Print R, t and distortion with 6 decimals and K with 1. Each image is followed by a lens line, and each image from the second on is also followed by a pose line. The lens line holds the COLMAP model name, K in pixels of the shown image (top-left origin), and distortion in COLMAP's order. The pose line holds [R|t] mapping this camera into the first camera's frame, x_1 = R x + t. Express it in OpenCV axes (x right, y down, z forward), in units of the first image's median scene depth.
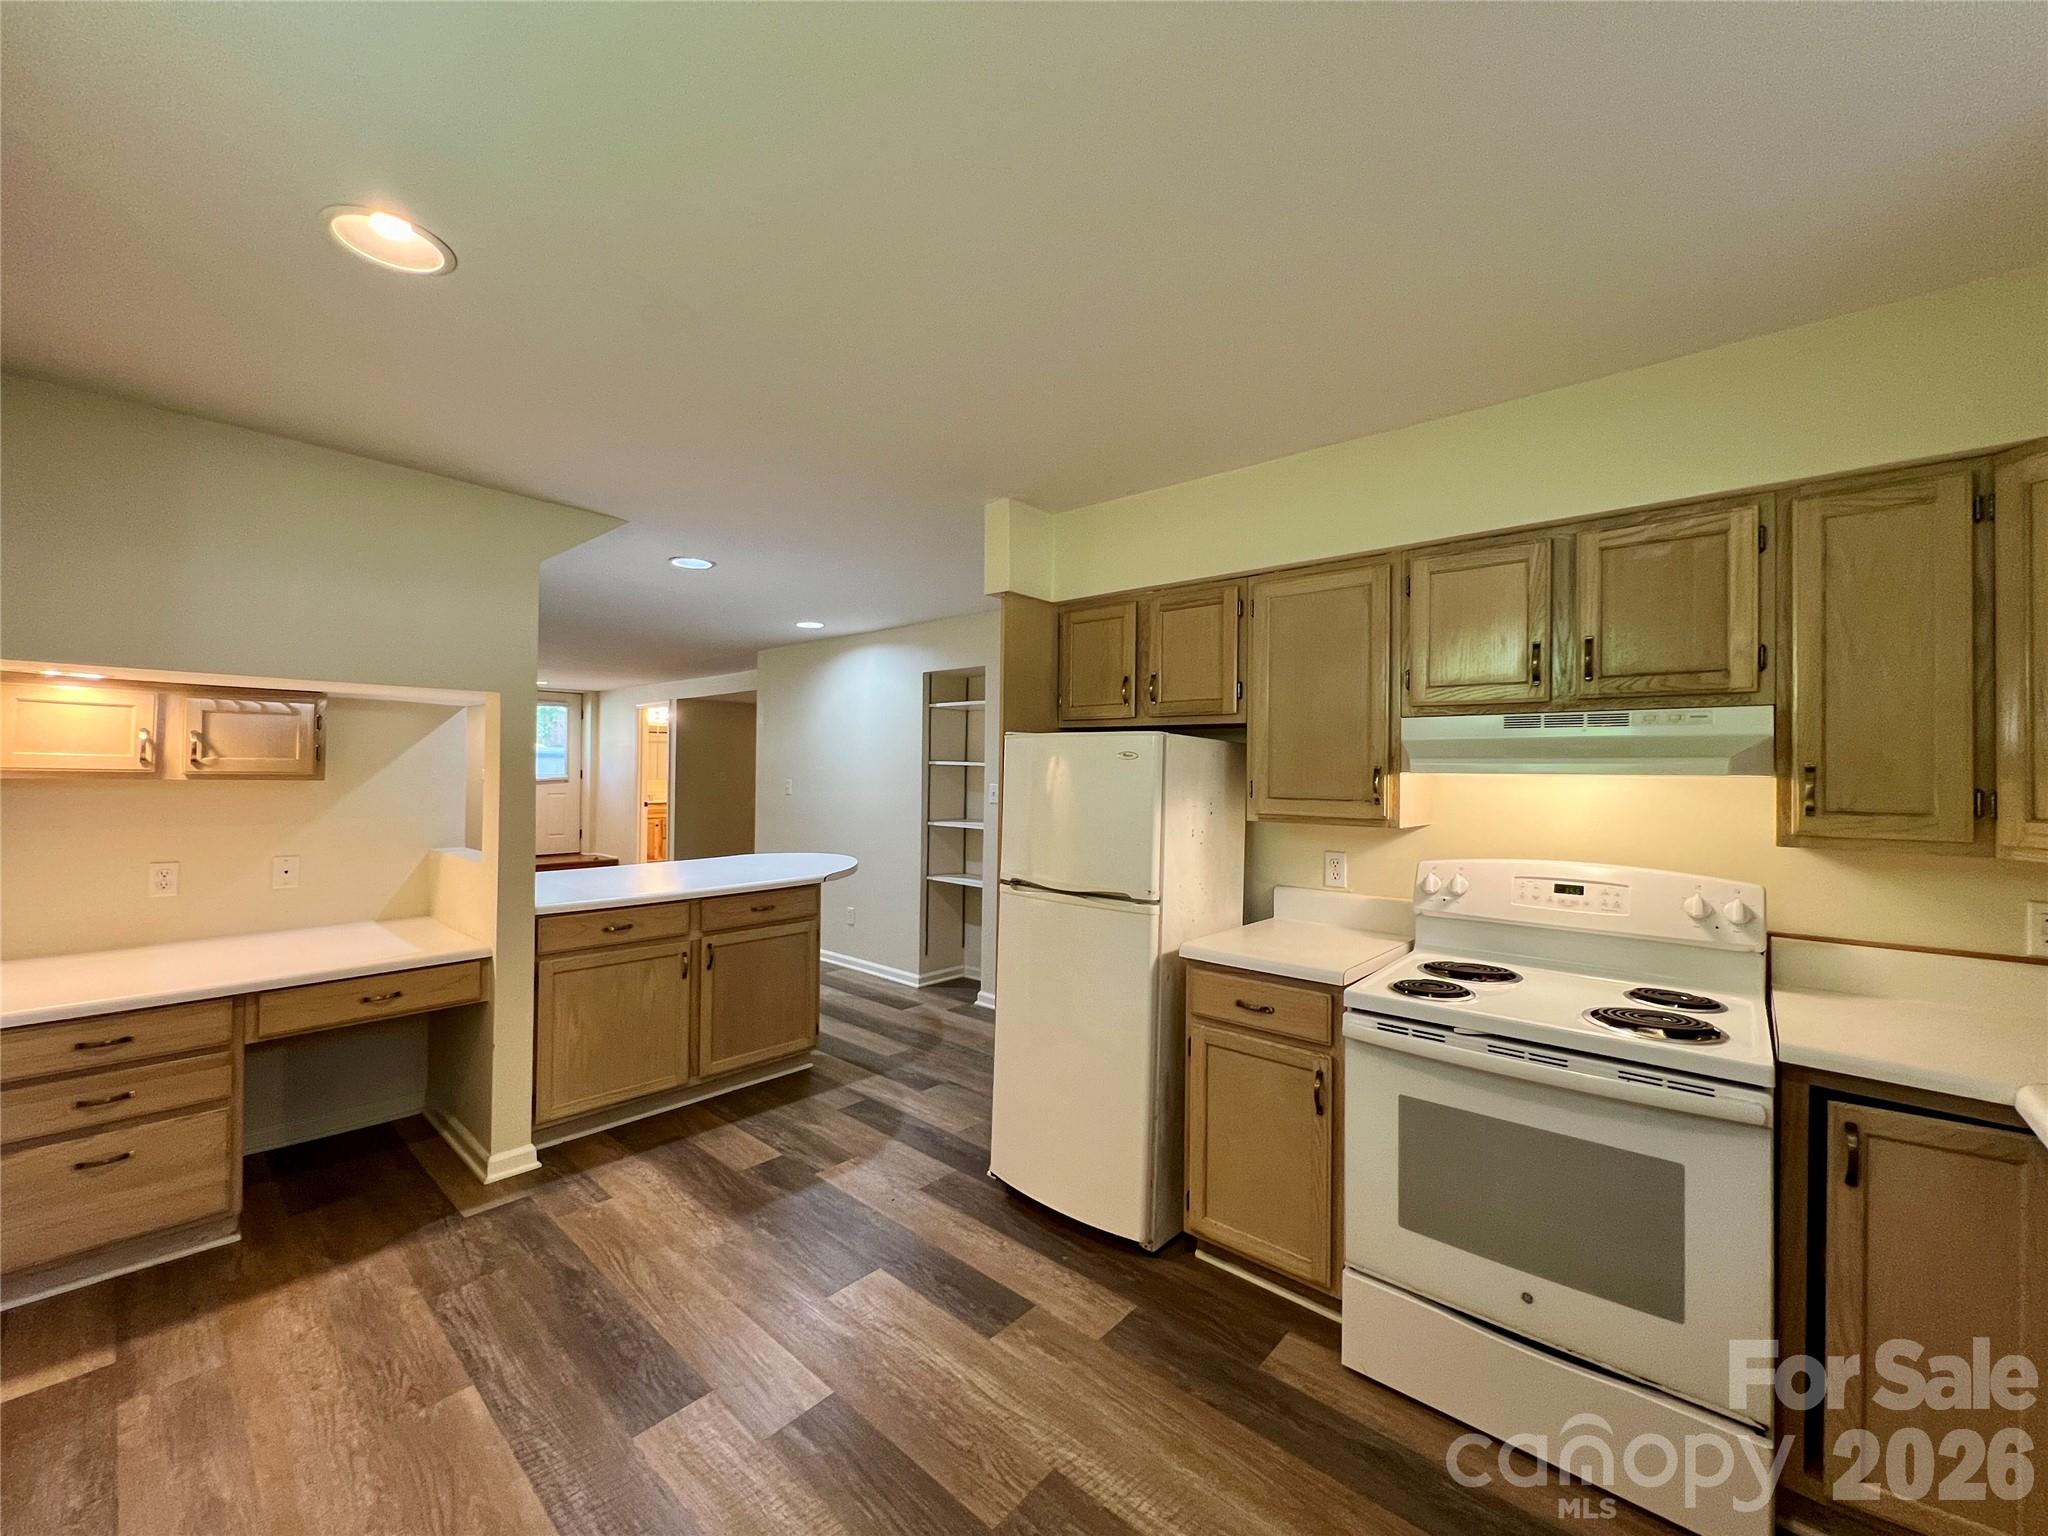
lens RADIAL K [[823.1, 0, 1014.7], [0, 823.1, 757.0], [0, 0, 1]] dist [-0.001575, 0.001334]
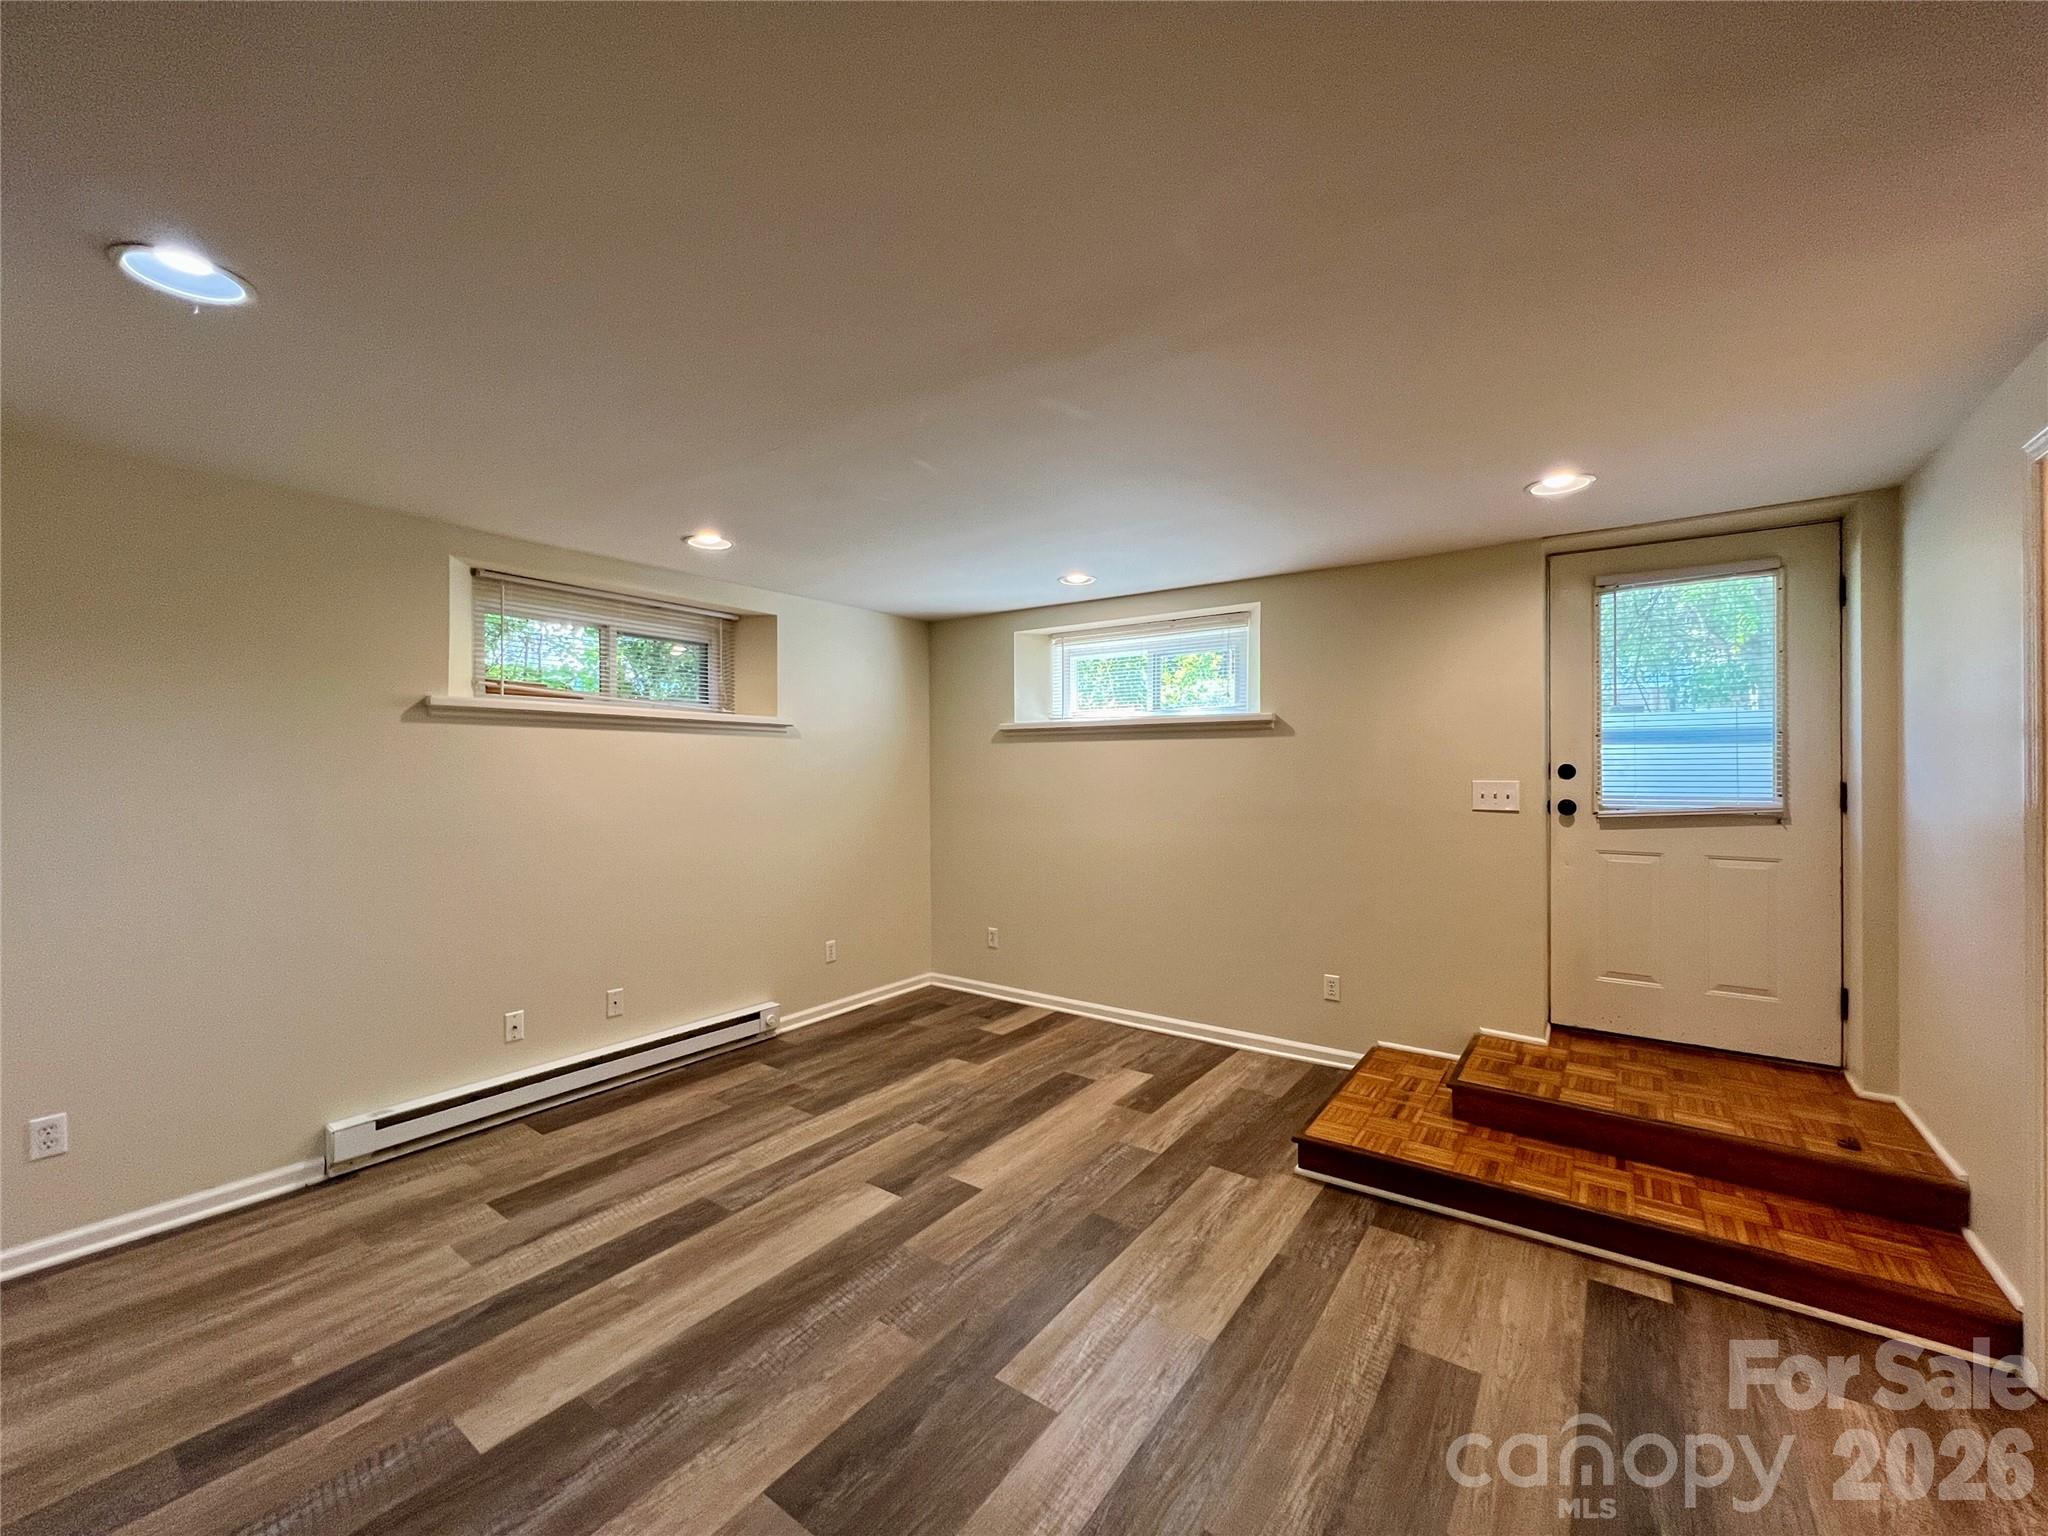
lens RADIAL K [[823.1, 0, 1018.6], [0, 823.1, 764.5], [0, 0, 1]] dist [-0.001575, 0.001334]
pose [[0.105701, -0.009656, -0.994351, -1.091655], [0.016132, 0.999838, -0.007994, 0.027267], [0.994267, -0.015196, 0.105839, 2.754176]]
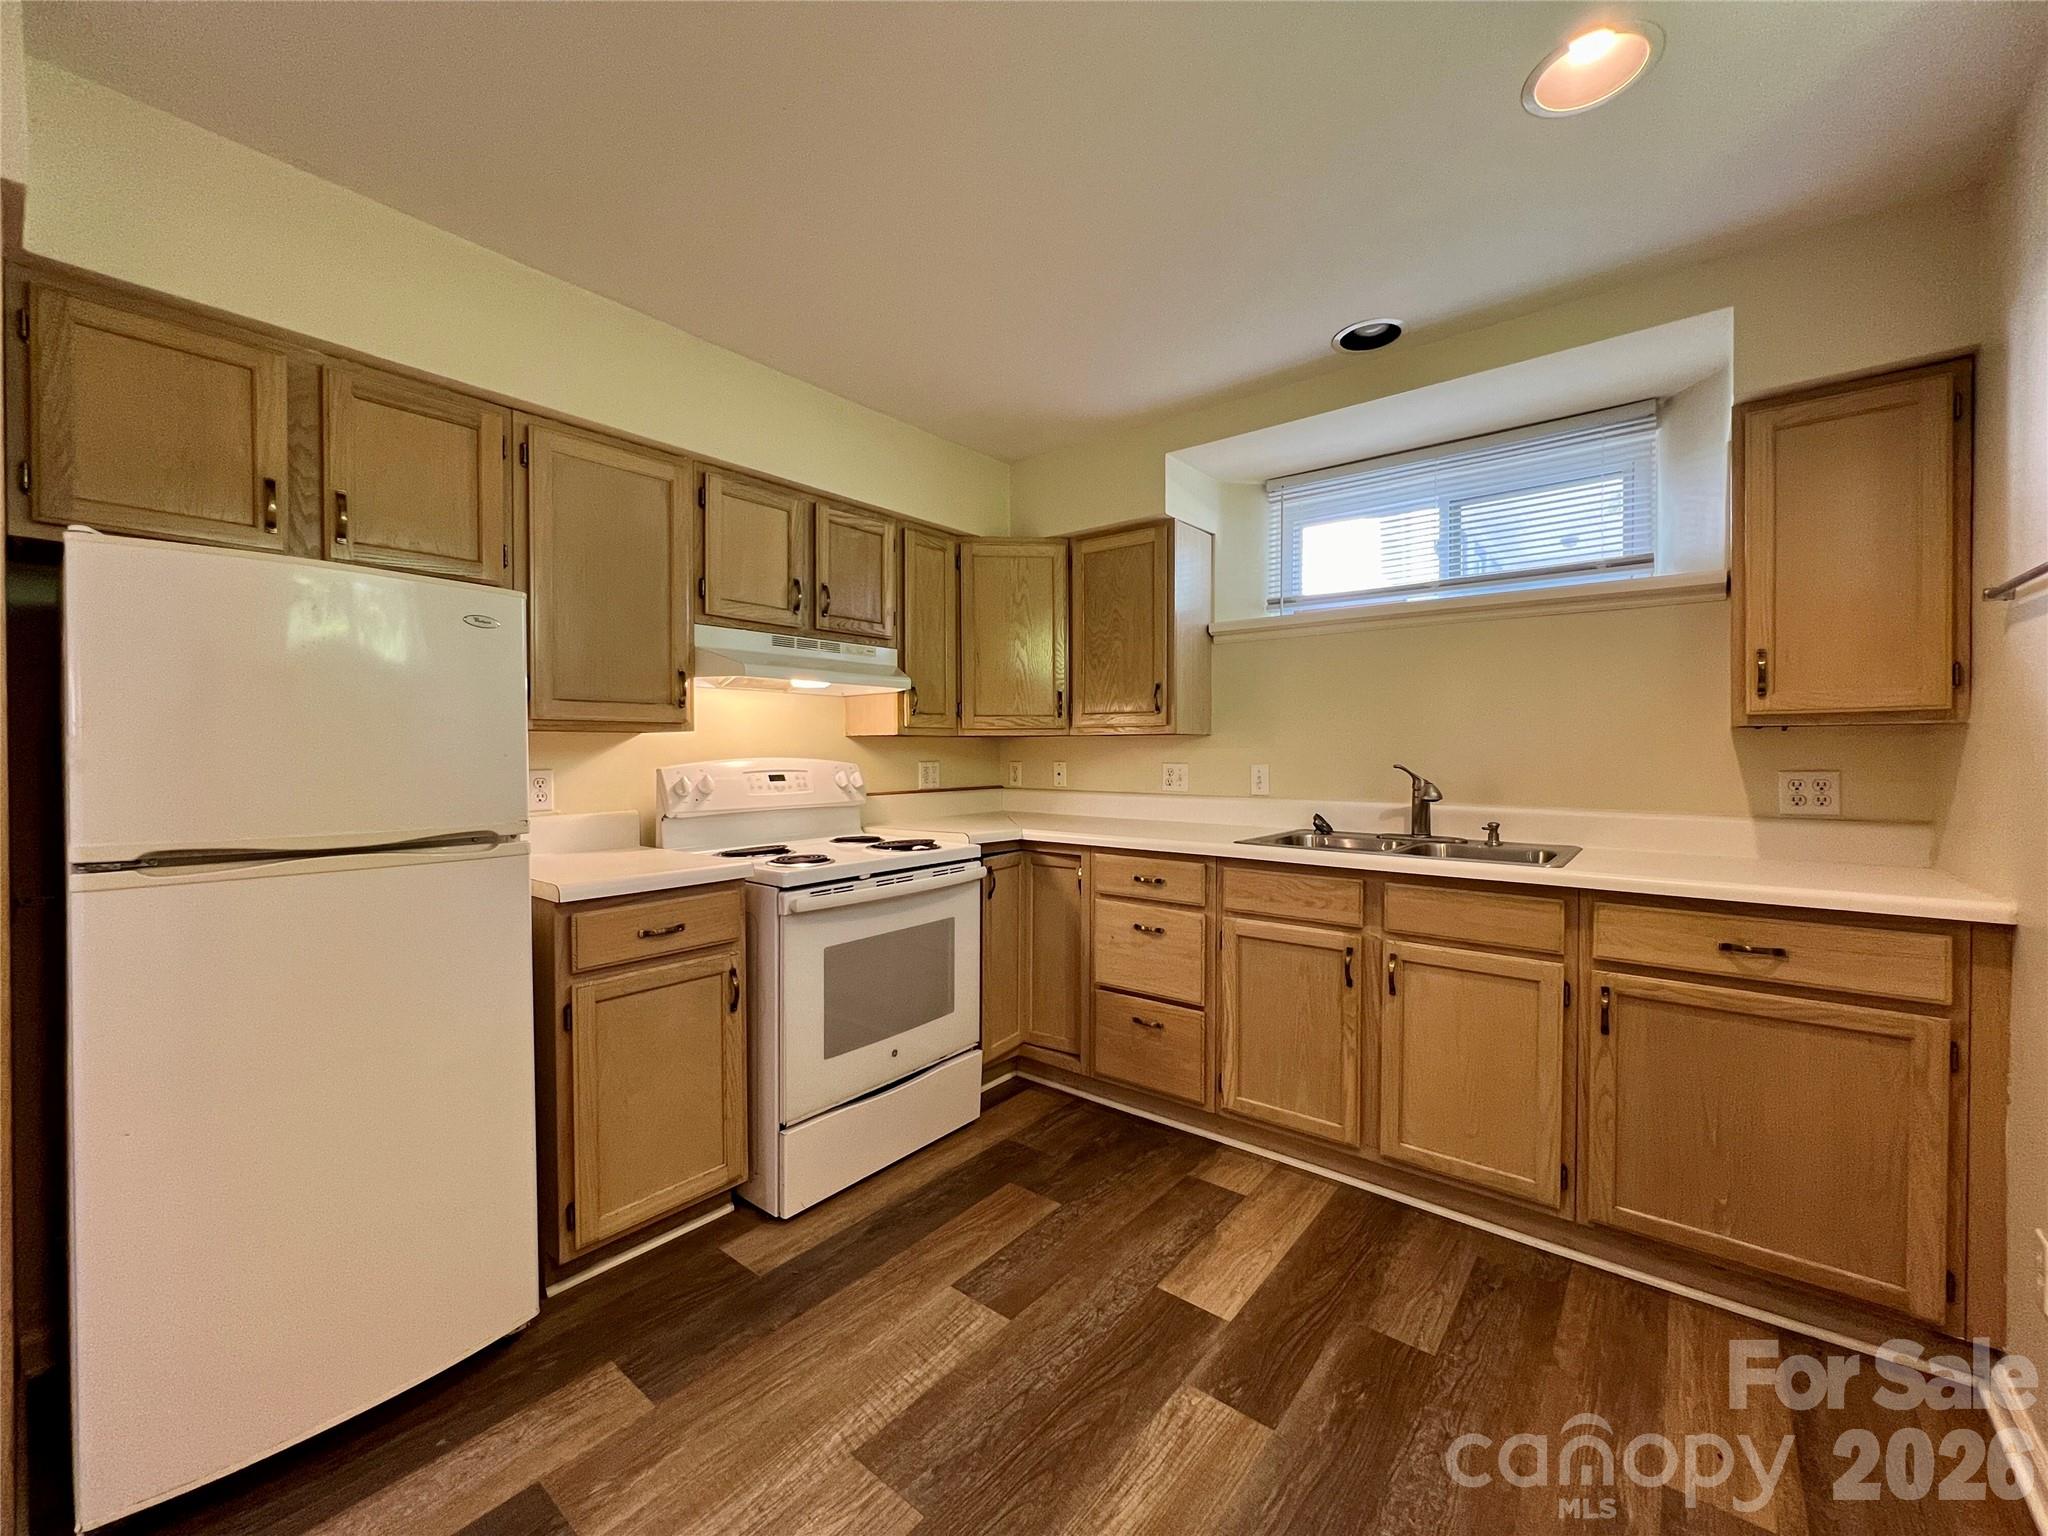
lens RADIAL K [[823.1, 0, 1033.5], [0, 823.1, 755.4], [0, 0, 1]] dist [-0.001575, 0.001334]
pose [[-0.054834, -0.016248, 0.998363, -0.503204], [-0.015124, 0.999766, 0.015440, 0.081538], [-0.998381, -0.014253, -0.055067, 0.549162]]
